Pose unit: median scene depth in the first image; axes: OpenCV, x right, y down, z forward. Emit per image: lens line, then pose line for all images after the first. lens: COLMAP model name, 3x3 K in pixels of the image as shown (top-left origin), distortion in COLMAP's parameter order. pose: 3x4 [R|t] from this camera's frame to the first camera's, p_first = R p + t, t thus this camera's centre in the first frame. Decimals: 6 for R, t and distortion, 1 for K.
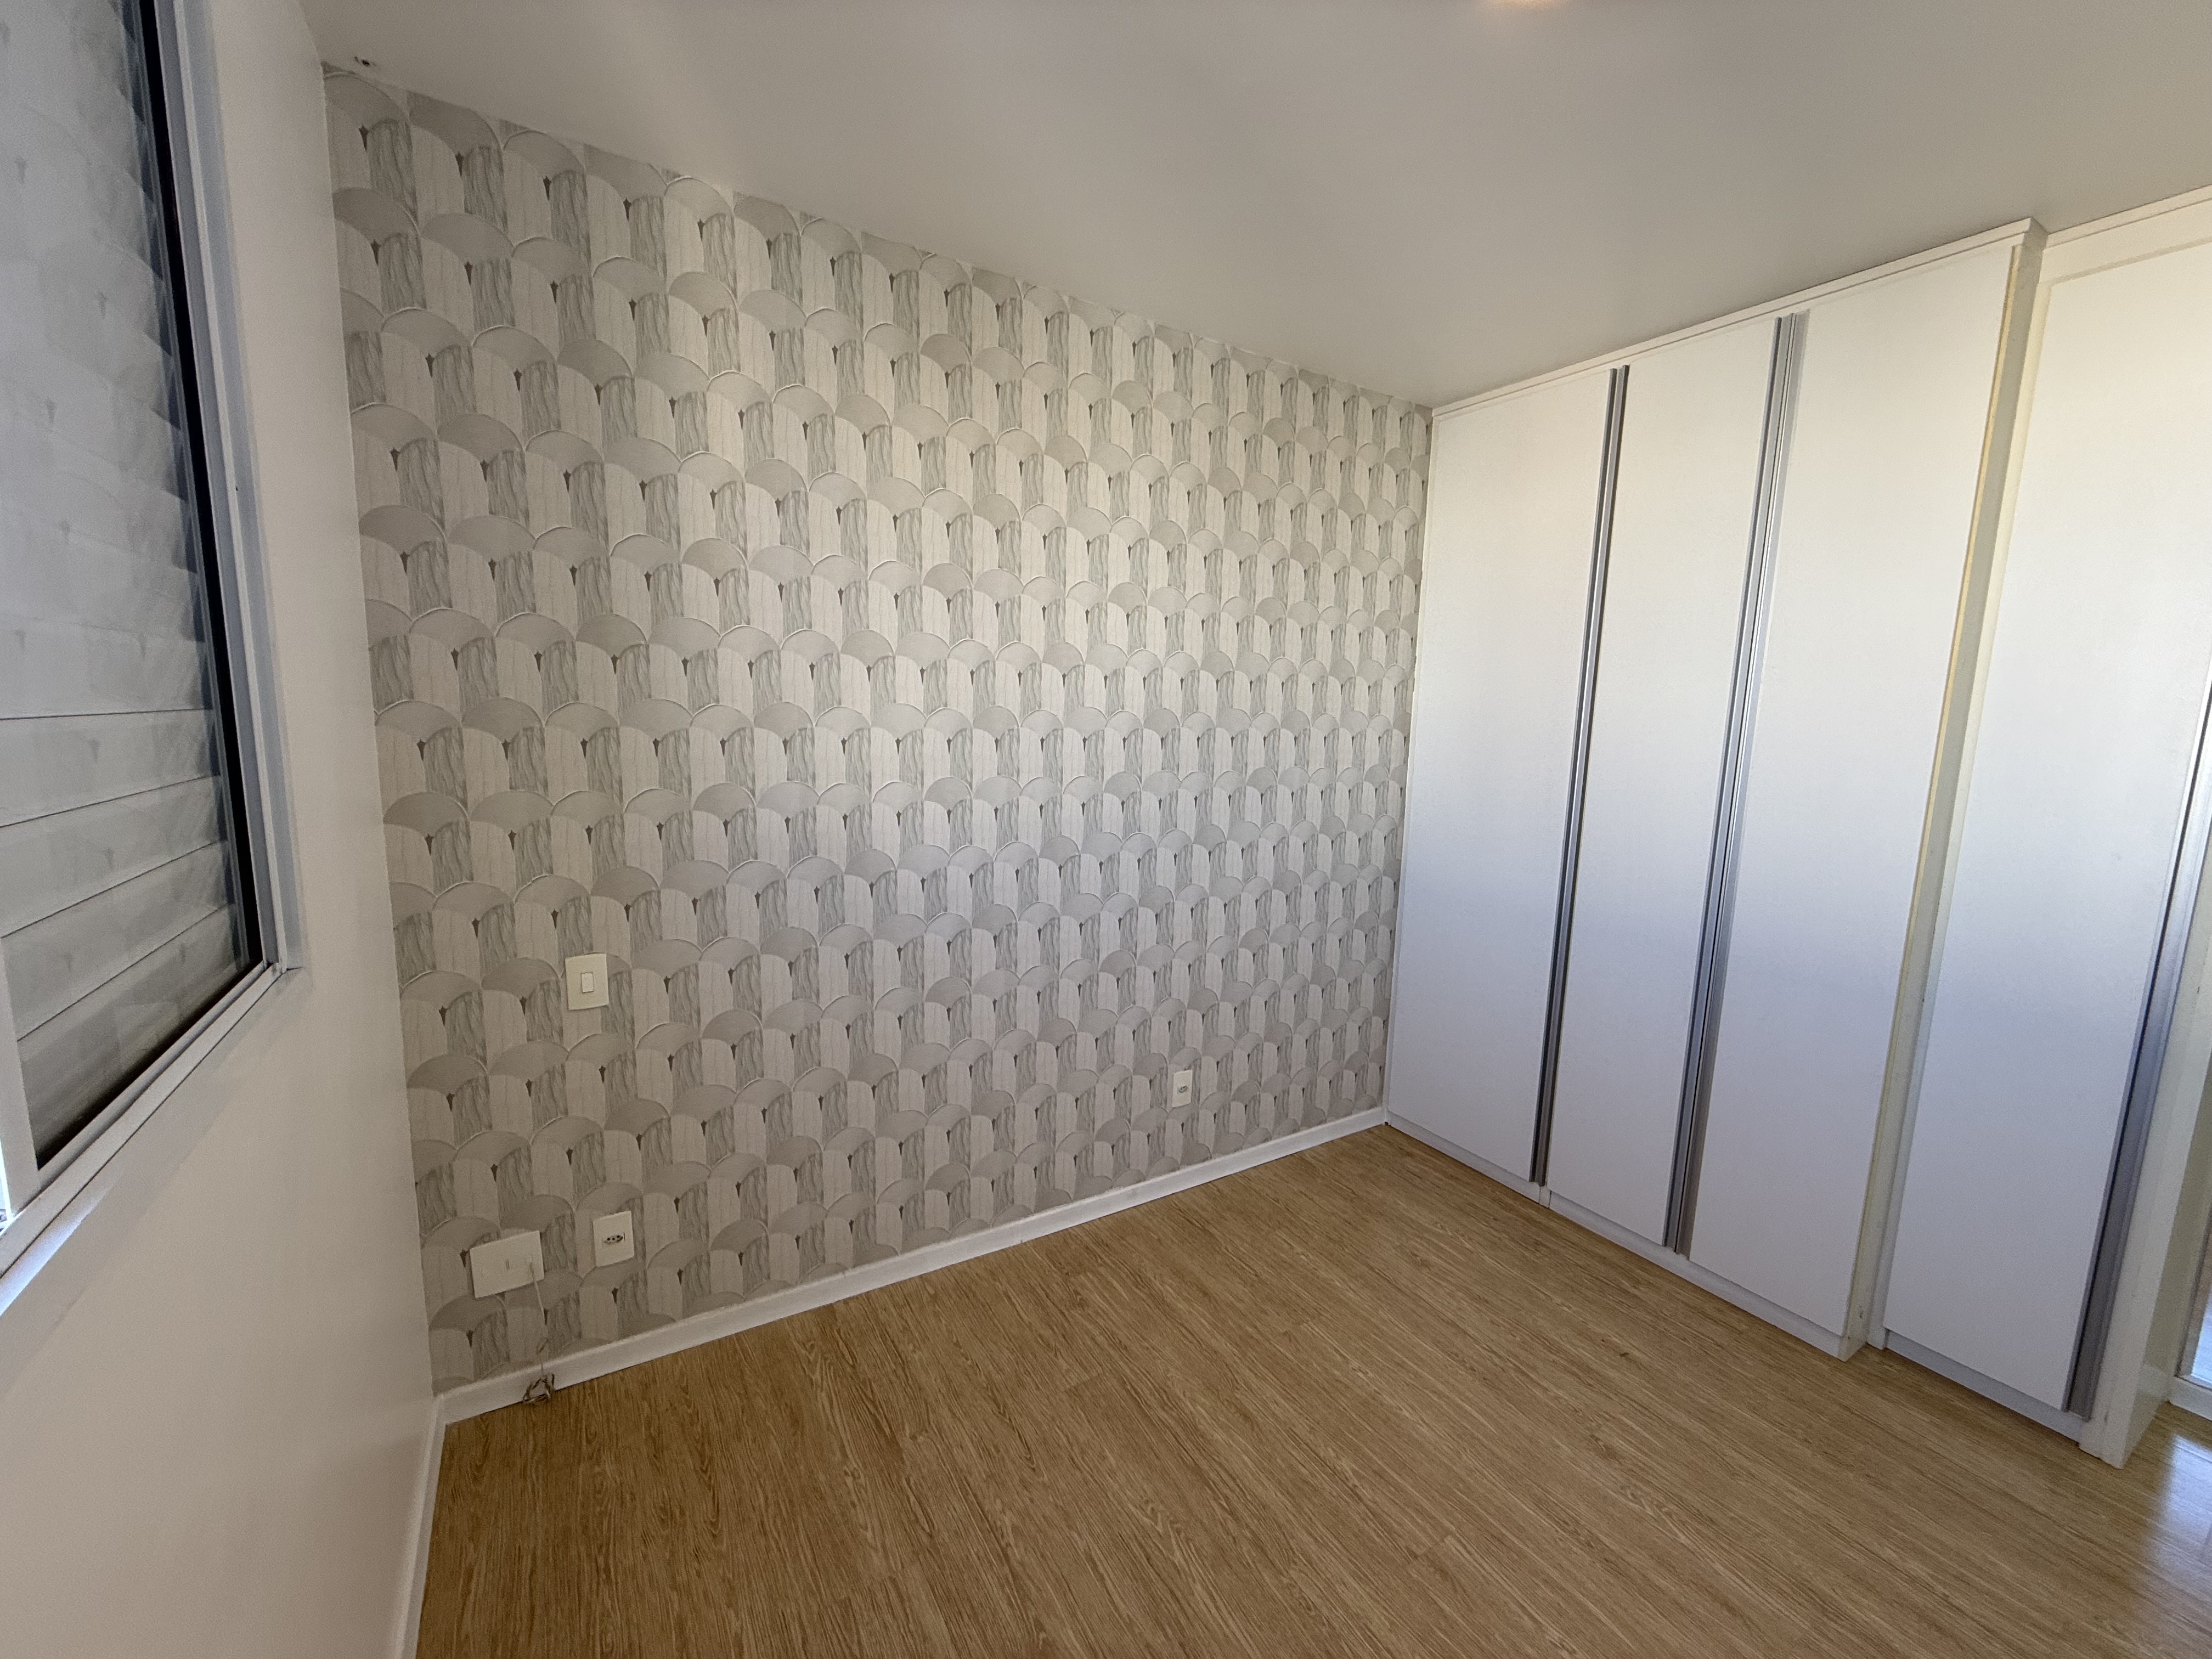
lens RADIAL K [[880.2, 0, 1094.8], [0, 880.2, 832.2], [0, 0, 1]] dist [-0.002718, 0.000303]
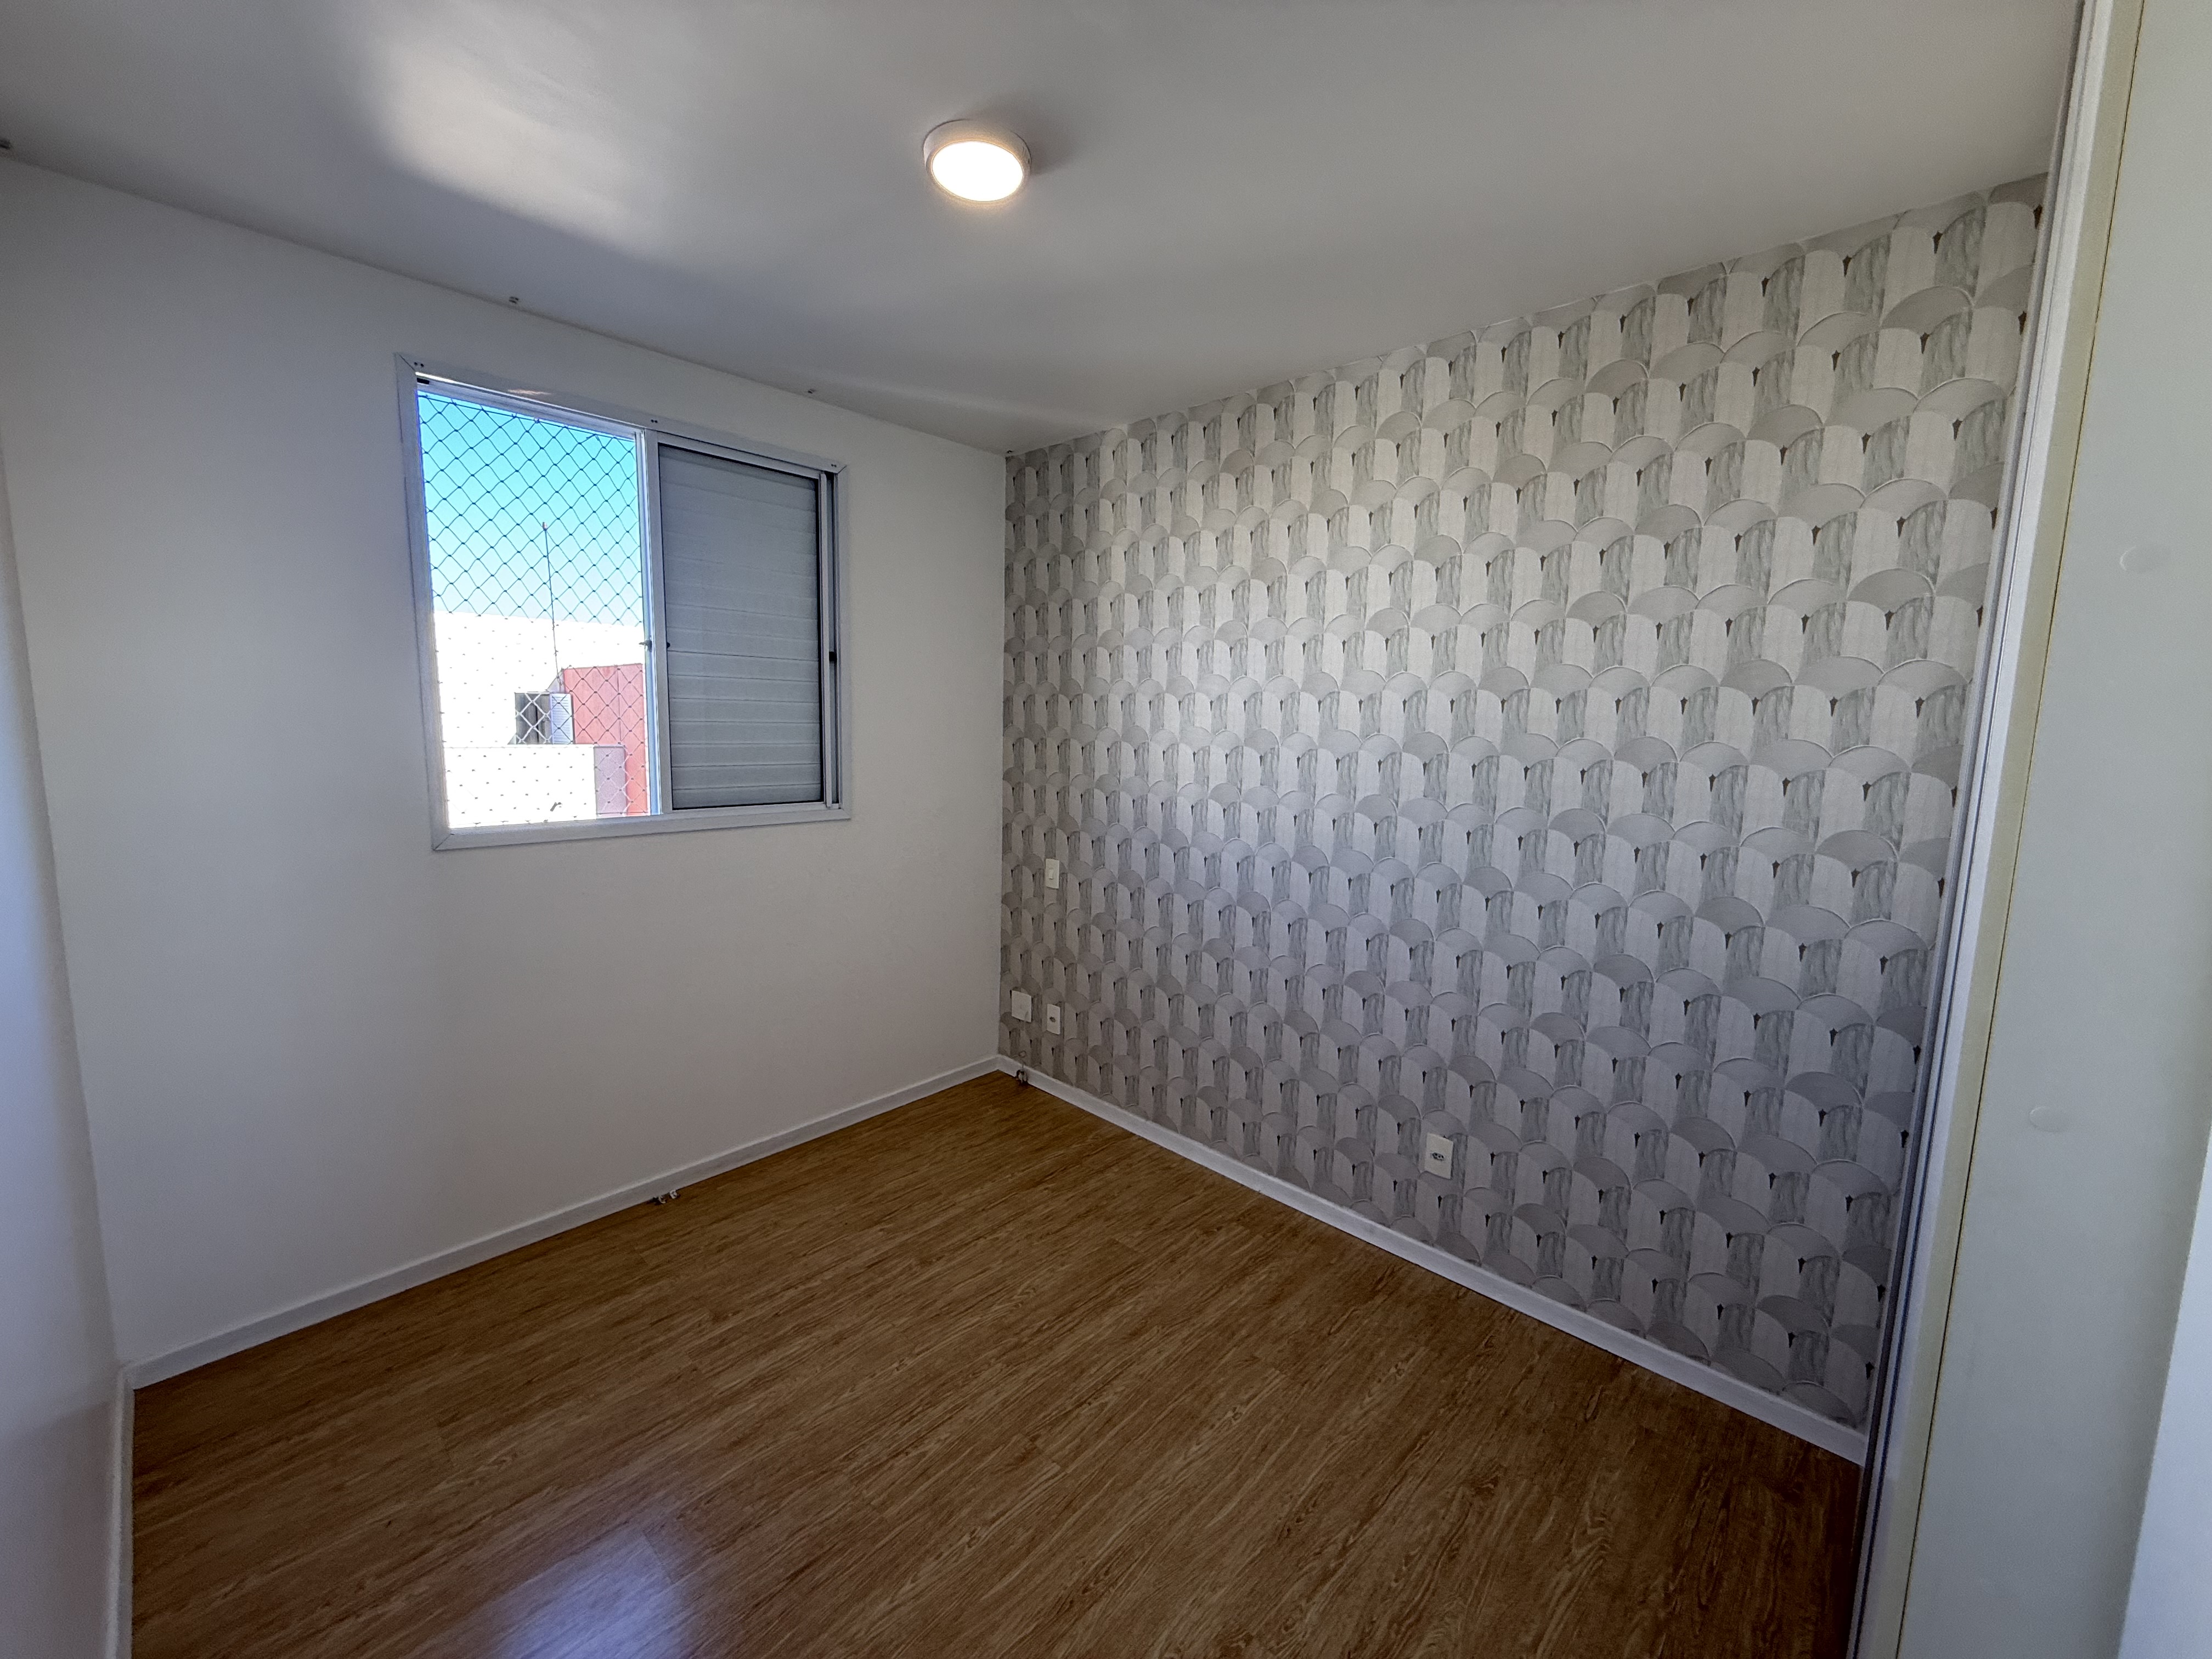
lens RADIAL K [[880.2, 0, 1094.1], [0, 880.2, 826.1], [0, 0, 1]] dist [-0.002718, 0.000303]
pose [[0.253072, 0.102928, -0.961957, 1.047815], [-0.150896, 0.986355, 0.065841, -0.056678], [0.955607, 0.128493, 0.265150, 0.482685]]
